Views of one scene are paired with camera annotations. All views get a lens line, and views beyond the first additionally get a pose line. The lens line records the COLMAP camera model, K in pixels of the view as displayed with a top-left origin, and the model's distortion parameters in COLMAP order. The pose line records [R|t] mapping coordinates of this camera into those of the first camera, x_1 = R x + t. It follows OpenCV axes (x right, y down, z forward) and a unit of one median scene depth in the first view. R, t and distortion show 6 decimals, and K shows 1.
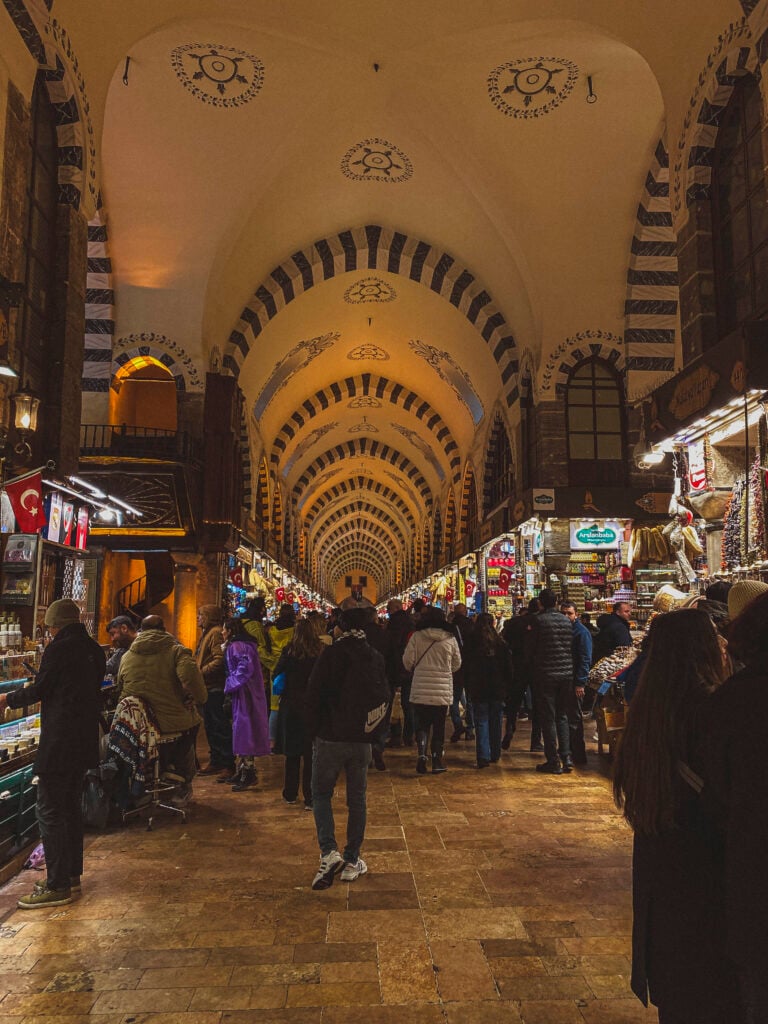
lens RADIAL K [[760.8, 0, 383.4], [0, 760.8, 512.4], [0, 0, 1]] dist [0.001112, -0.001897]
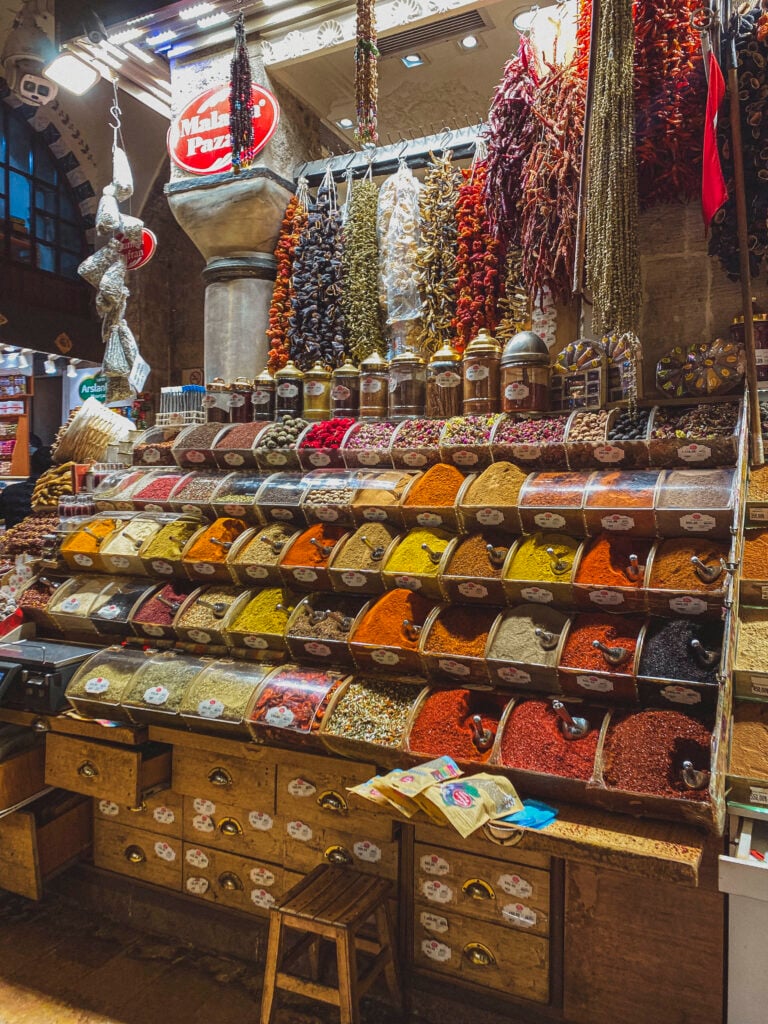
lens RADIAL K [[760.8, 0, 385.2], [0, 760.8, 505.3], [0, 0, 1]] dist [0.001112, -0.001897]
pose [[0.482431, -0.012586, 0.875844, 0.091924], [-0.130074, 0.987781, 0.085841, 0.100616], [-0.866223, -0.155337, 0.474899, 0.683035]]
